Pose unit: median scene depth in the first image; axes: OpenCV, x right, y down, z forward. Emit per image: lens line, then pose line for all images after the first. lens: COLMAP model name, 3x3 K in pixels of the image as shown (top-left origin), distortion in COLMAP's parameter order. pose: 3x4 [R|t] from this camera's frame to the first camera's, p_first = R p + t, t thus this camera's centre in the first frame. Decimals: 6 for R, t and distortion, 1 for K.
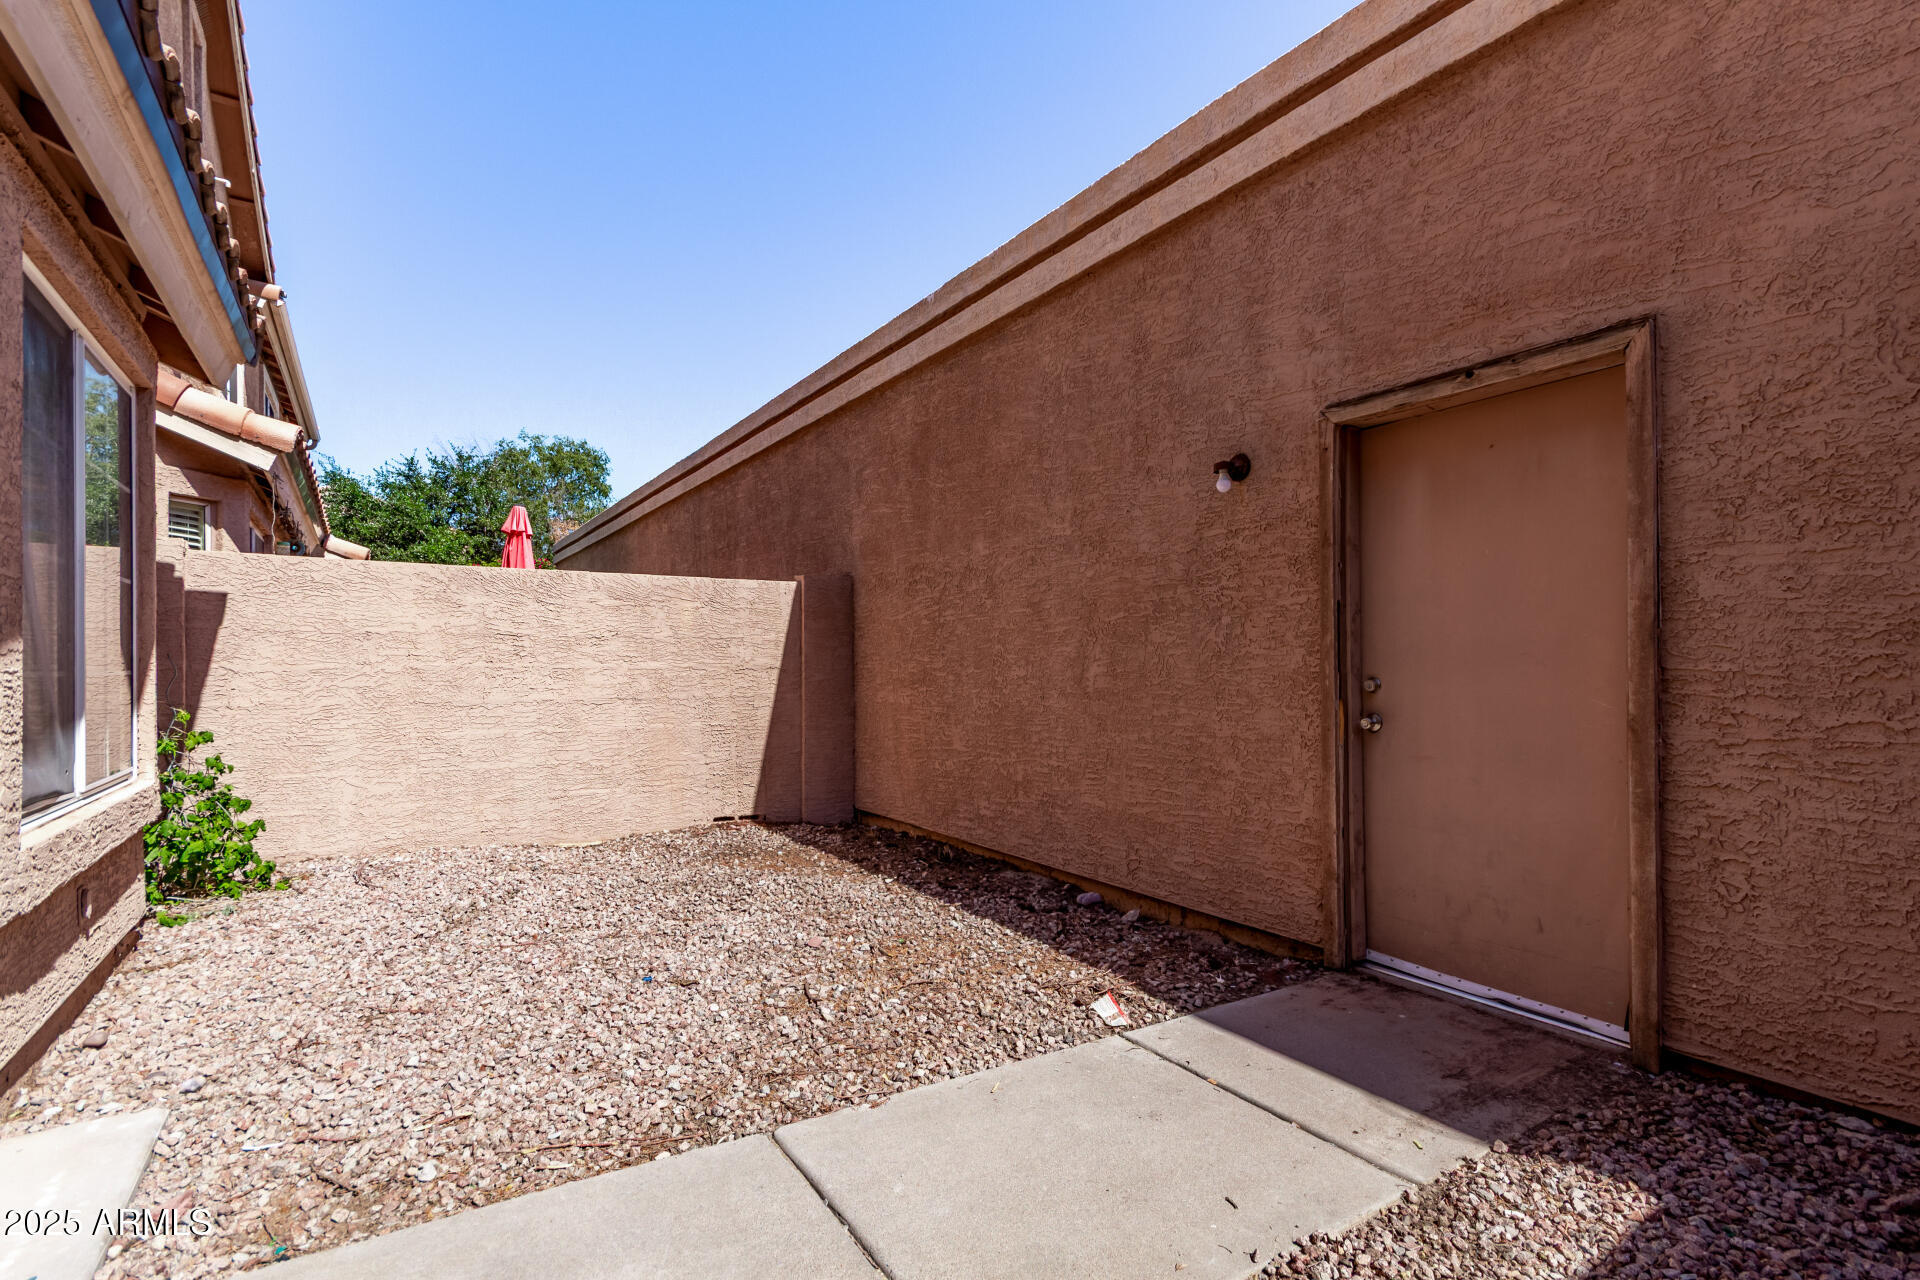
lens RADIAL K [[903.4, 0, 960.4], [0, 903.4, 656.8], [0, 0, 1]] dist [0.005147, 0.000376]
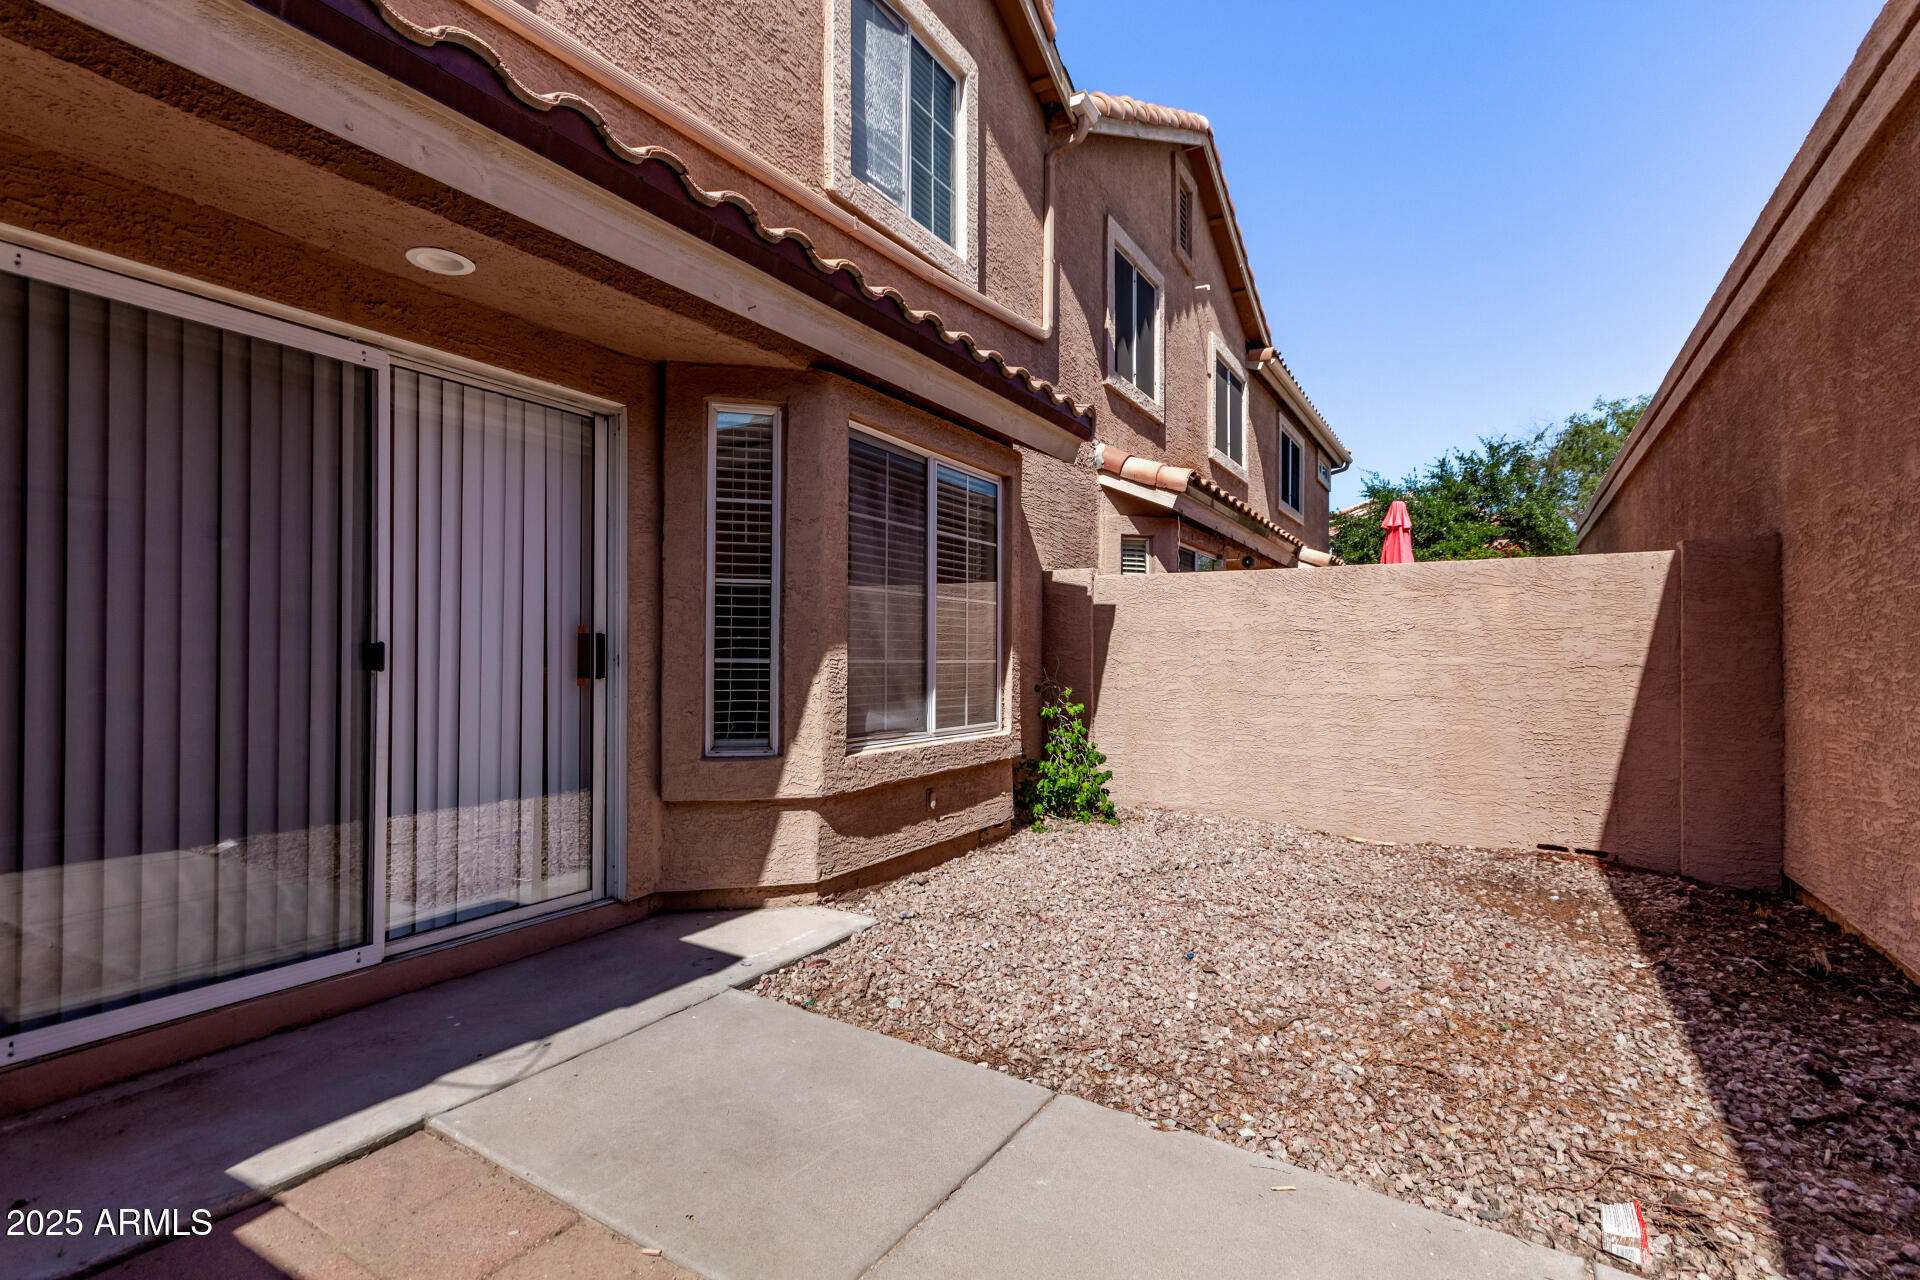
lens RADIAL K [[903.4, 0, 960.4], [0, 903.4, 656.8], [0, 0, 1]] dist [0.005147, 0.000376]
pose [[0.421757, 0.006302, -0.906687, 0.285069], [-0.000300, 0.999977, 0.006811, -0.000531], [0.906709, -0.002600, 0.421750, 0.177358]]
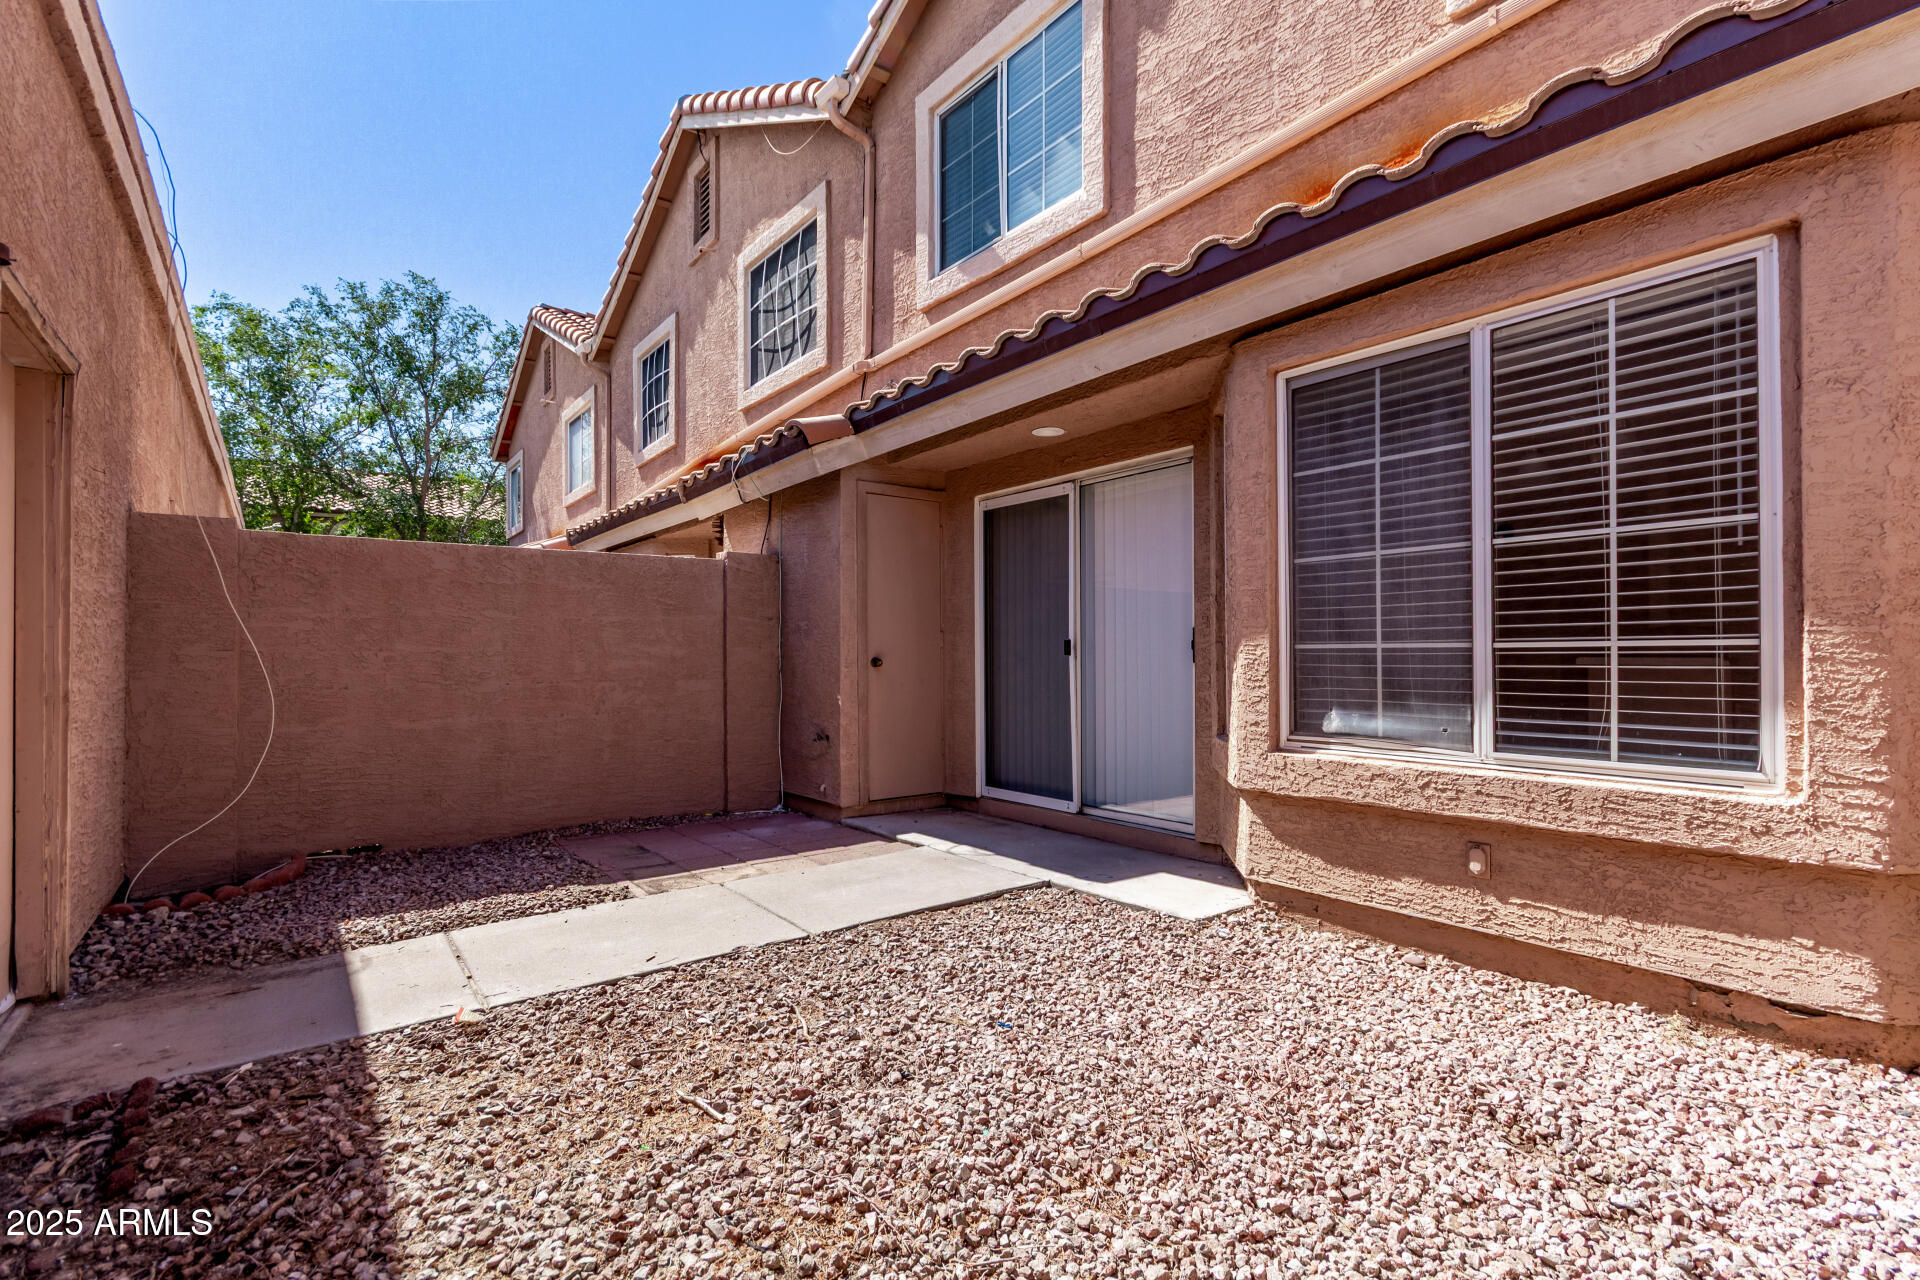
lens RADIAL K [[903.4, 0, 960.4], [0, 903.4, 656.8], [0, 0, 1]] dist [0.005147, 0.000376]
pose [[-0.998872, 0.008923, -0.046646, -0.157830], [0.009291, 0.999927, -0.007666, 0.018463], [0.046574, -0.008091, -0.998882, 1.037900]]
